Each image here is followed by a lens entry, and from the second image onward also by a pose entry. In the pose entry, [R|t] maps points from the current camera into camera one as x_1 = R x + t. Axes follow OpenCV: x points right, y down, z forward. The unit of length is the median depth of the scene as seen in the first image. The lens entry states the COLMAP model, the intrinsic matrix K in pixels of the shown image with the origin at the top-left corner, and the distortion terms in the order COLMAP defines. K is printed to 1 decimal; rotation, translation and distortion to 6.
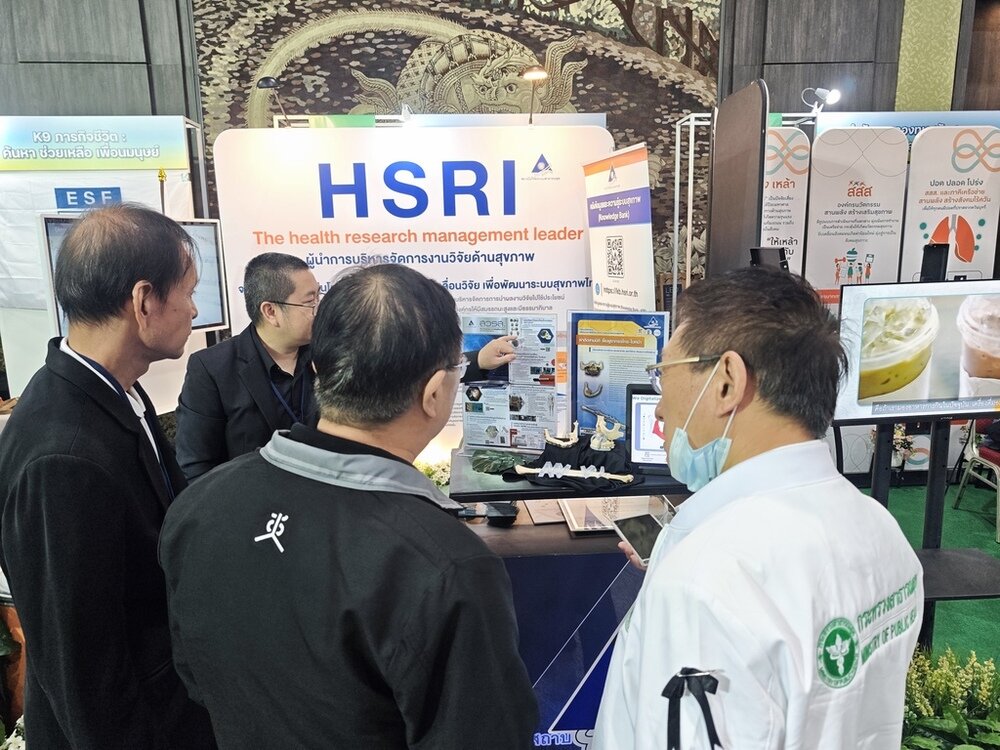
lens RADIAL K [[705.6, 0, 496.1], [0, 705.6, 376.2], [0, 0, 1]] dist [0.002634, 0.007053]
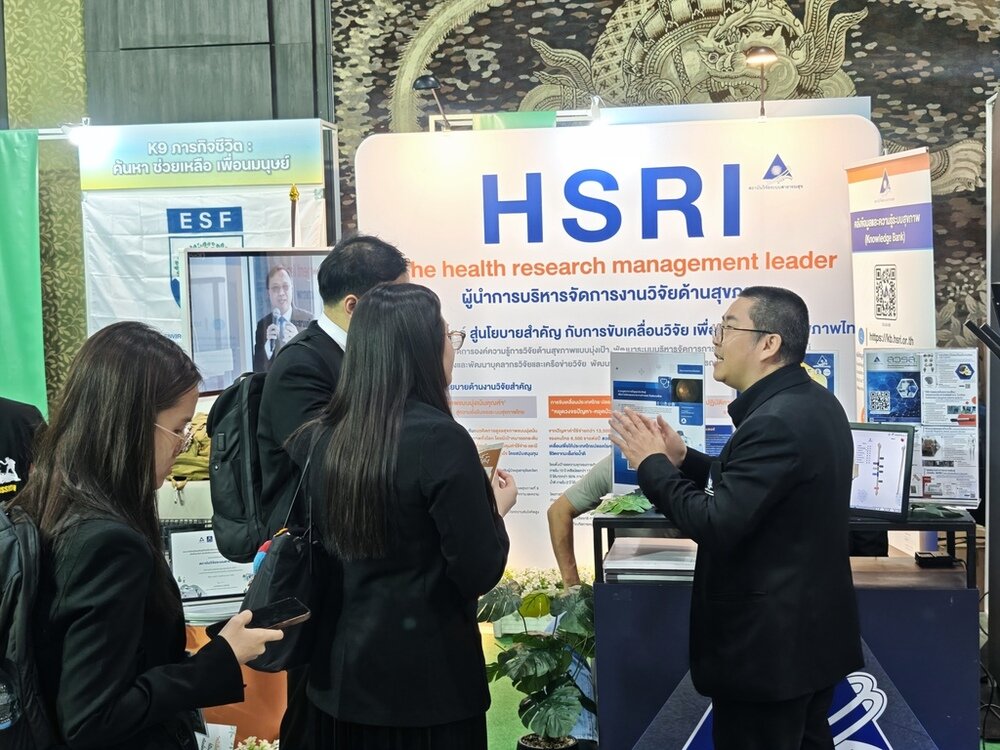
lens RADIAL K [[1392.6, 0, 500.0], [0, 1392.6, 375.0], [0, 0, 1]] dist [0.277324, -1.147386]
pose [[0.975371, 0.013635, -0.220150, 0.091741], [-0.036917, 0.994100, -0.101994, 0.062721], [0.217460, 0.107609, 0.970119, -0.391162]]
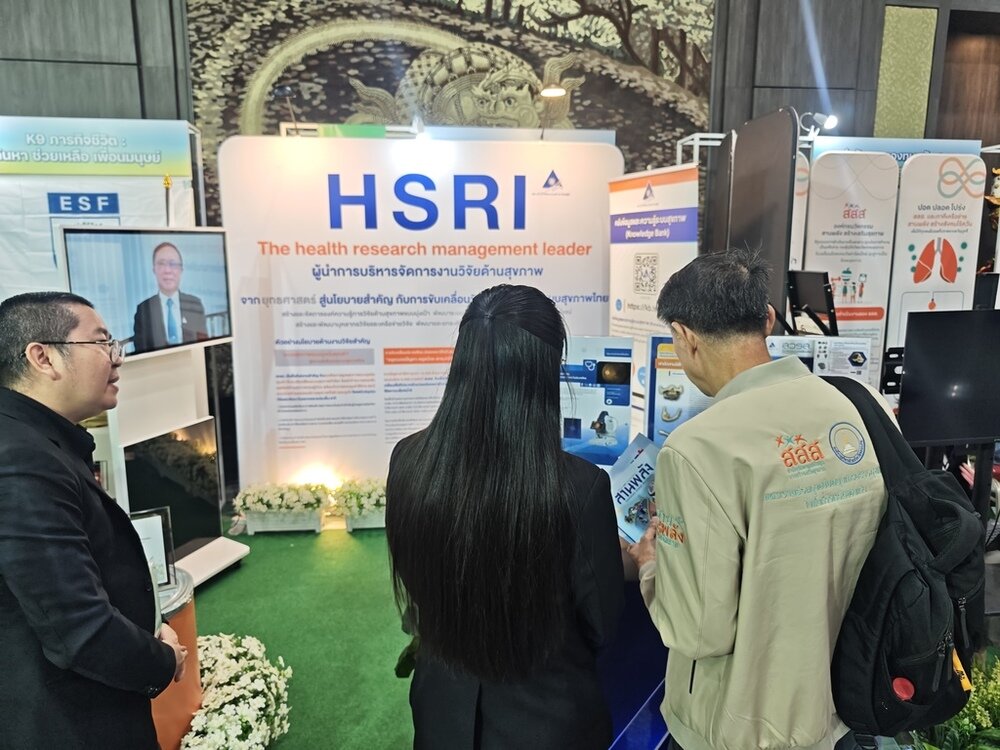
lens RADIAL K [[709.0, 0, 492.0], [0, 709.0, 373.5], [0, 0, 1]] dist [-0.004227, 0.007530]
pose [[0.997279, 0.004798, 0.073558, -0.078600], [-0.003806, 0.999900, -0.013618, -0.009118], [-0.073616, 0.013301, 0.997198, 0.004431]]
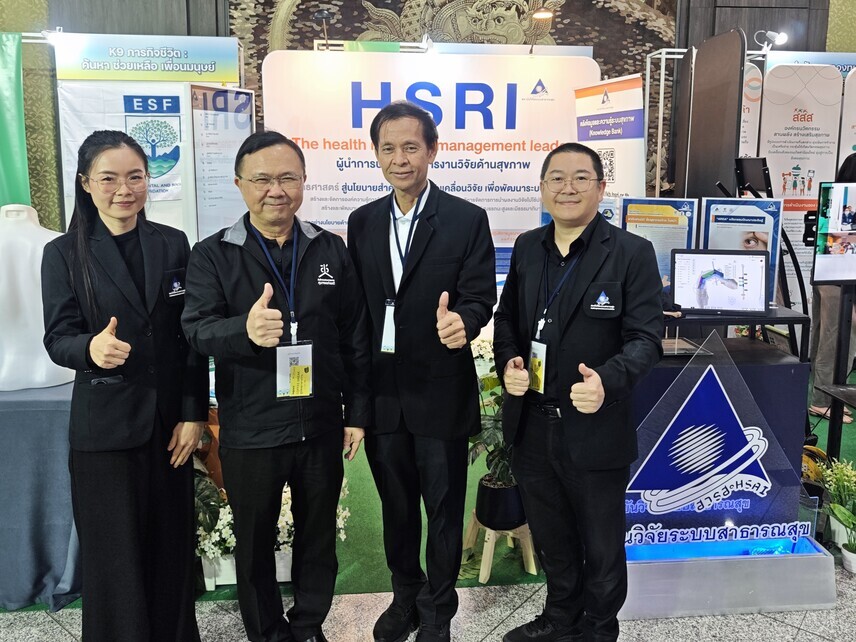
lens RADIAL K [[718.3, 0, 426.8], [0, 718.3, 263.0], [0, 0, 1]] dist [0.034394, -0.041330]
pose [[0.999175, 0.020879, 0.034838, -0.133909], [-0.019275, 0.998767, -0.045750, 0.044244], [-0.035750, 0.045040, 0.998345, -0.156577]]
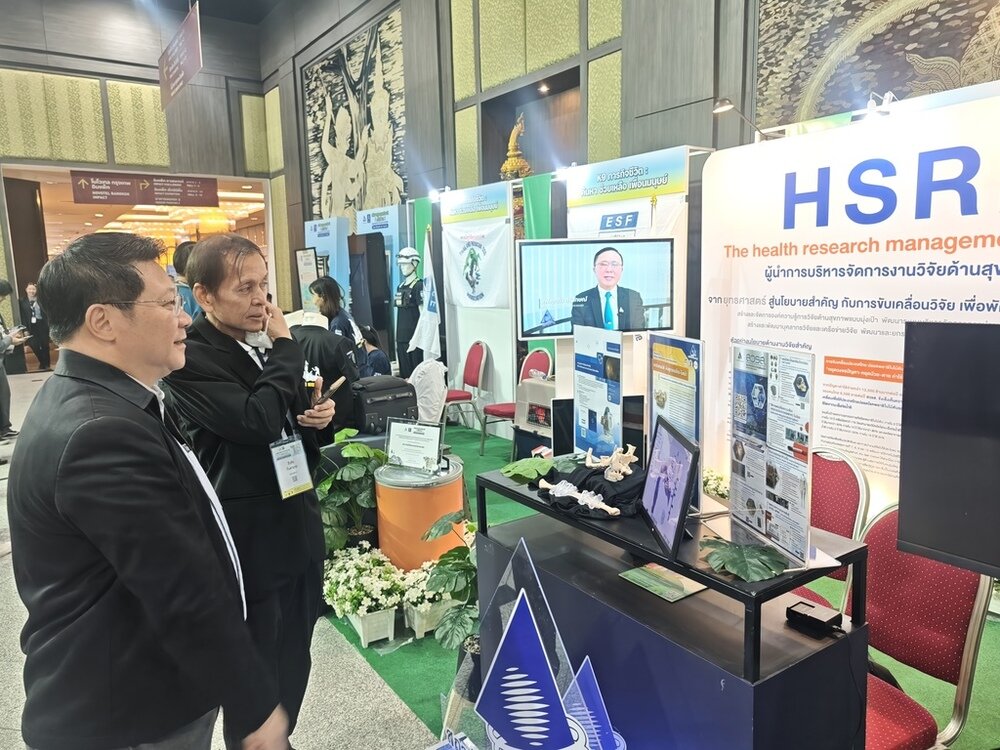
lens RADIAL K [[702.5, 0, 500.0], [0, 702.5, 375.0], [0, 0, 1]] dist [0.005043, 0.009558]
pose [[0.521388, 0.130308, -0.843311, 0.326138], [-0.143755, 0.987560, 0.063719, -0.027676], [0.841123, 0.088008, 0.533635, 0.150629]]
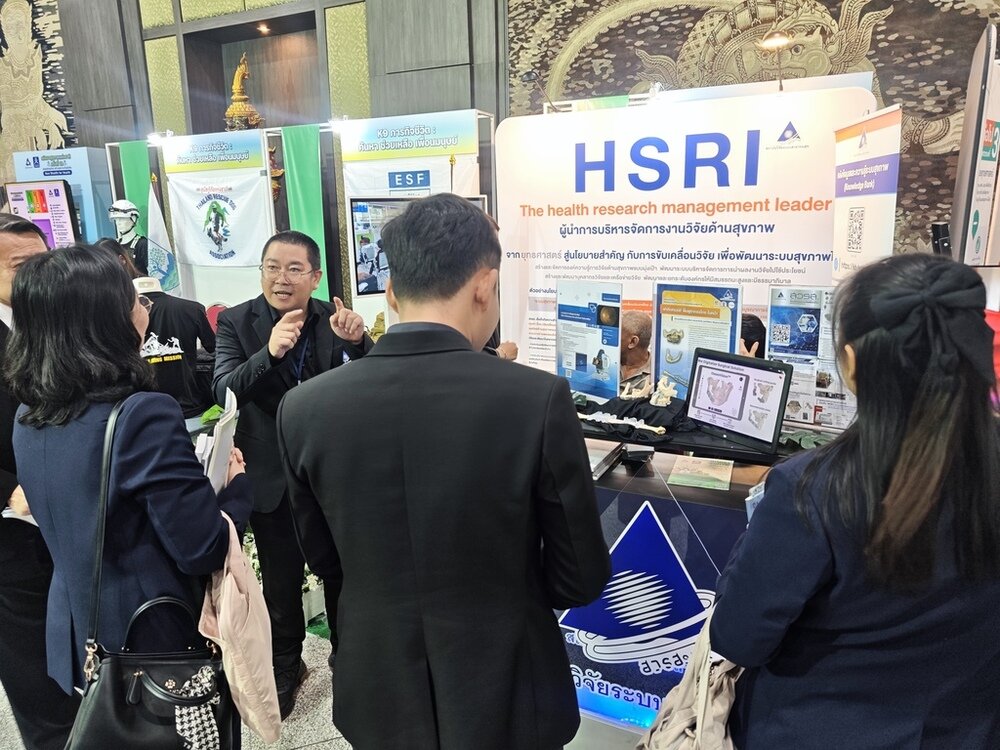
lens RADIAL K [[702.5, 0, 500.0], [0, 702.5, 375.0], [0, 0, 1]] dist [0.005043, 0.009558]
pose [[0.869978, 0.110184, -0.480622, 0.184439], [-0.088730, 0.993785, 0.067217, 0.000475], [0.485041, -0.015832, 0.874348, -0.034765]]
